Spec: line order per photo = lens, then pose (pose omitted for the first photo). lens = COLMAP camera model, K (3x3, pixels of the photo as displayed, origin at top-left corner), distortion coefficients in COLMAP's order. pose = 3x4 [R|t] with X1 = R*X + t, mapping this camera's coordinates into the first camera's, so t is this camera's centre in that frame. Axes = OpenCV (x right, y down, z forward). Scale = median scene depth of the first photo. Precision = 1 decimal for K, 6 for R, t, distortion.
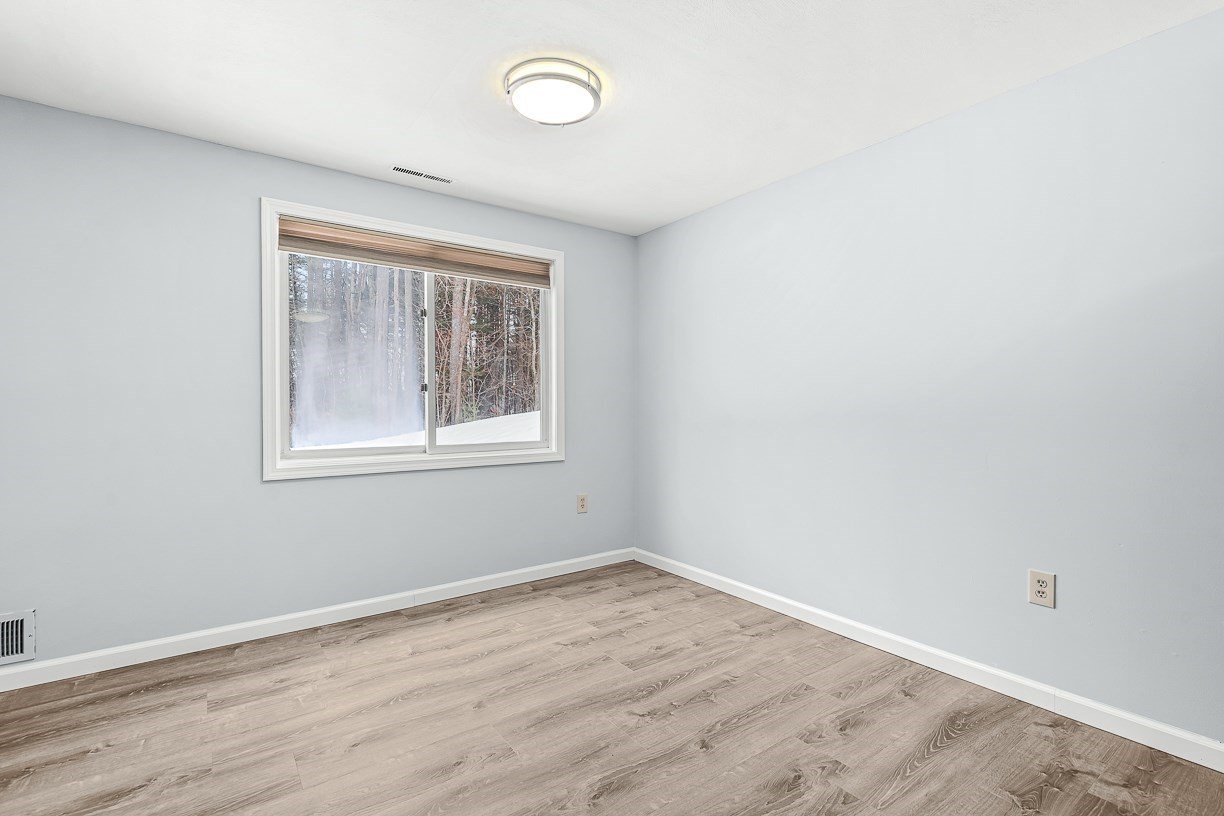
lens RADIAL K [[558.8, 0, 609.6], [0, 558.8, 413.4], [0, 0, 1]] dist [0.000958, 0.000141]
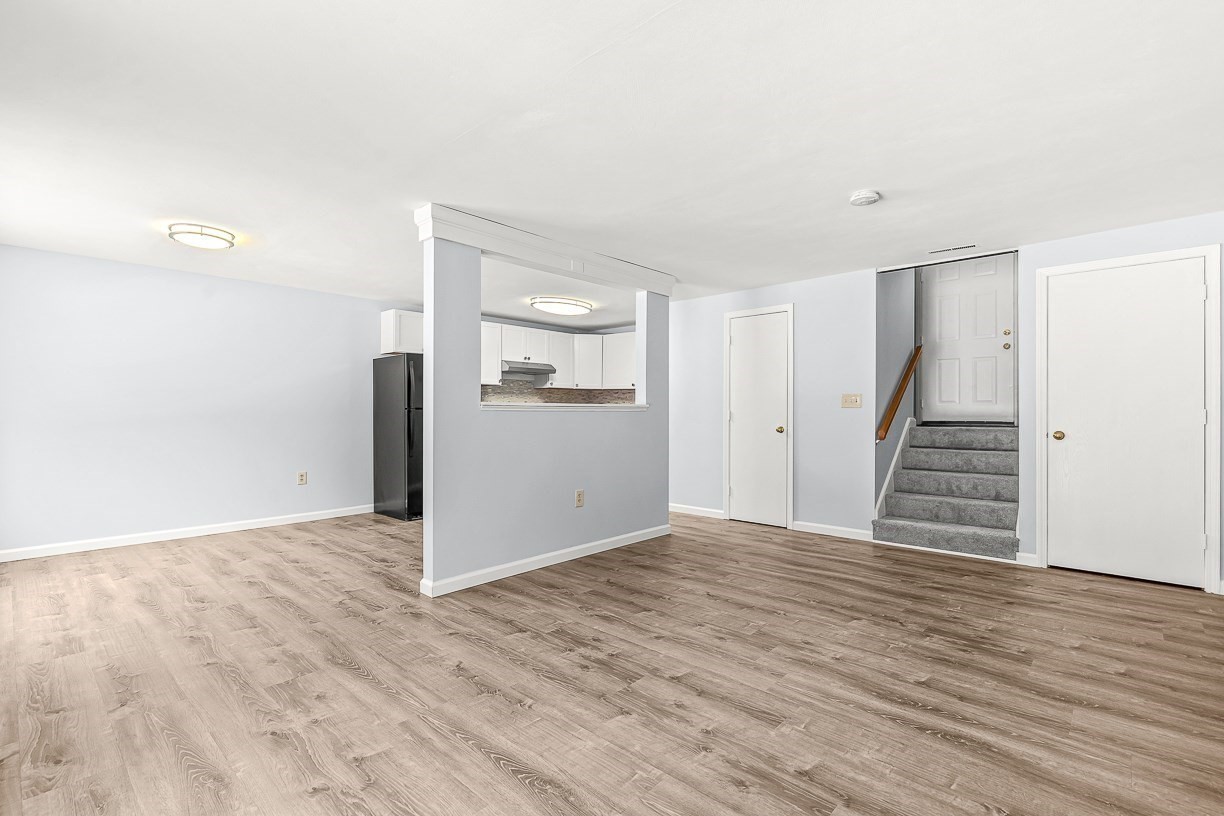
lens RADIAL K [[558.8, 0, 609.6], [0, 558.8, 413.4], [0, 0, 1]] dist [0.000958, 0.000141]
pose [[-0.195207, -0.004743, 0.980751, -1.621003], [0.014152, 0.999871, 0.007652, 0.001895], [-0.980660, 0.015373, -0.195114, 0.052080]]
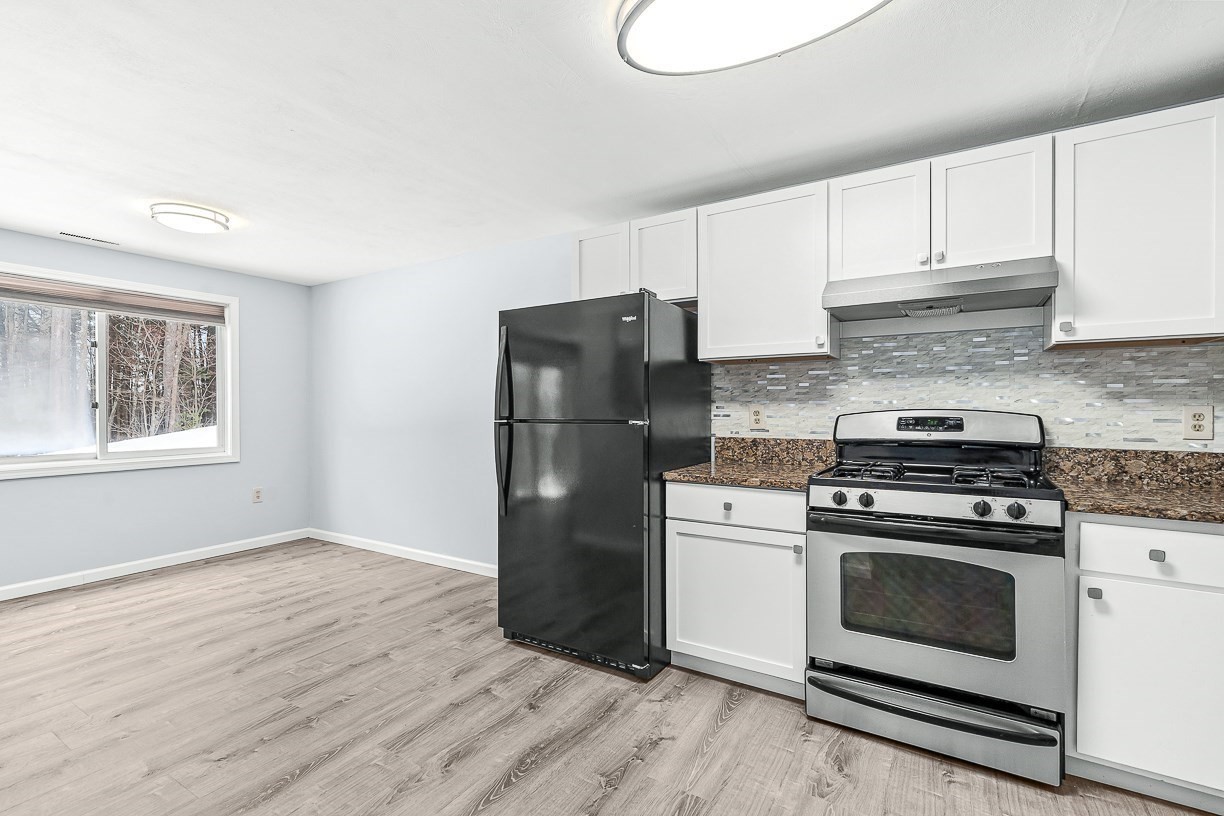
lens RADIAL K [[550.4, 0, 608.3], [0, 550.4, 410.7], [0, 0, 1]] dist [-0.000658, 0.000821]
pose [[0.924620, -0.004164, 0.380869, 0.292064], [0.008387, 0.999920, -0.009429, -0.016473], [-0.380799, 0.011913, 0.924581, -0.636895]]
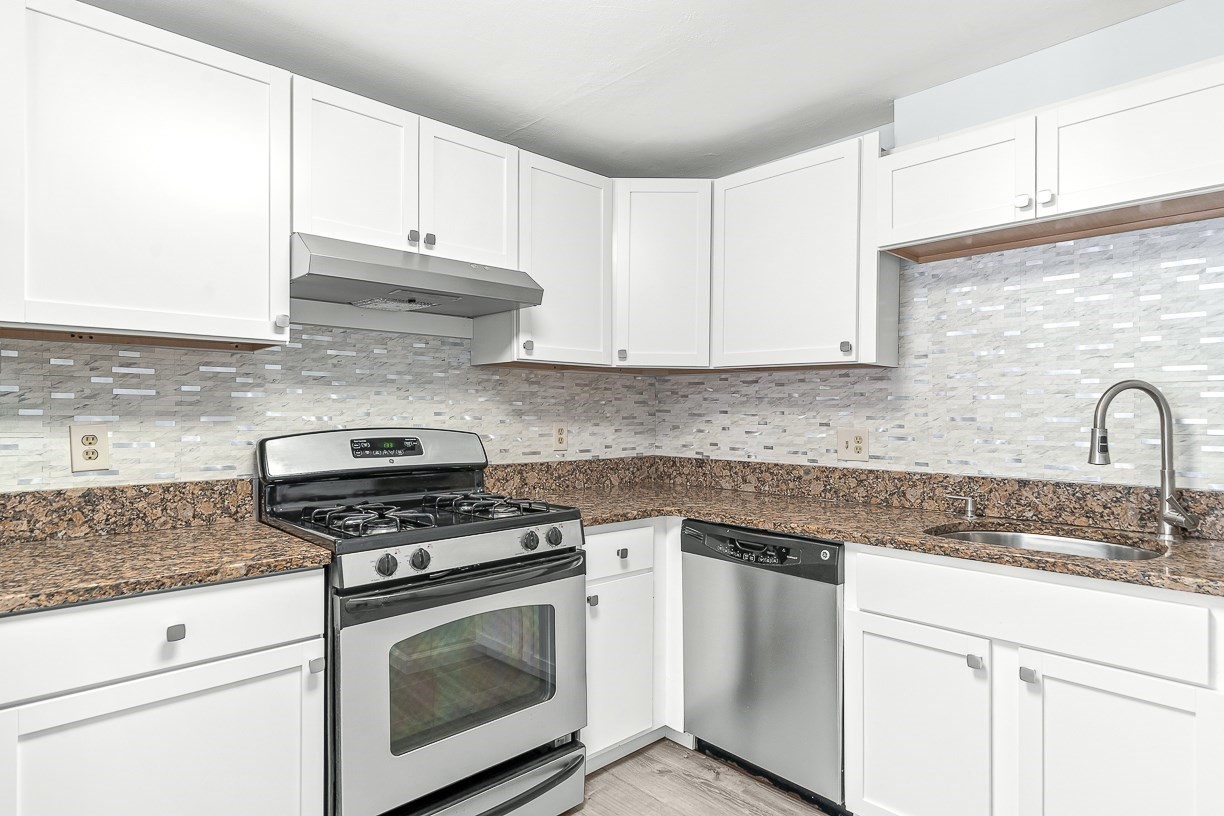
lens RADIAL K [[672.4, 0, 610.0], [0, 672.4, 414.7], [0, 0, 1]] dist [0.000877, 0.000191]
pose [[-0.133791, -0.002218, 0.991007, 0.231694], [0.015544, 0.999870, 0.004337, -0.038742], [-0.990888, 0.015985, -0.133739, -0.191529]]
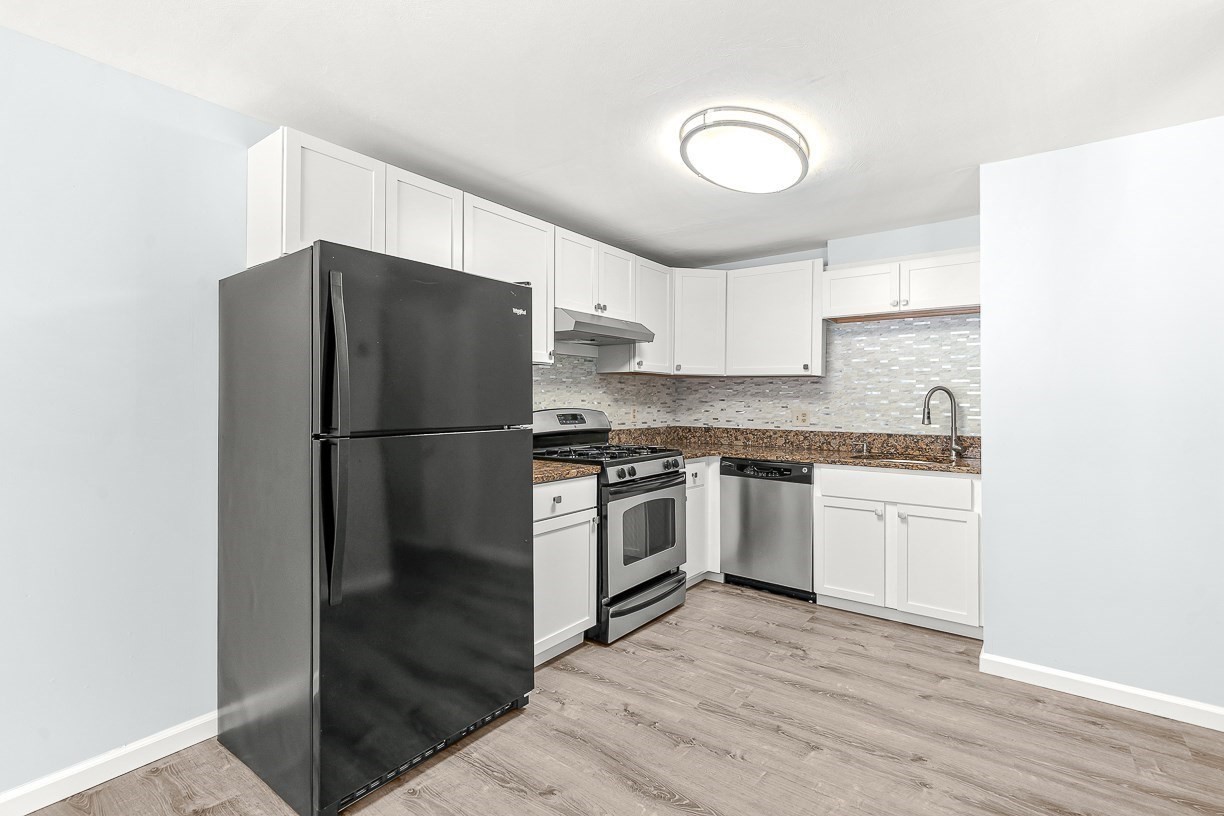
lens RADIAL K [[564.7, 0, 608.9], [0, 564.7, 400.3], [0, 0, 1]] dist [0.001995, -0.000256]
pose [[-0.294990, -0.000558, 0.955500, -0.142963], [0.012292, 0.999915, 0.004378, -0.045804], [-0.955421, 0.013037, -0.294958, 0.261208]]
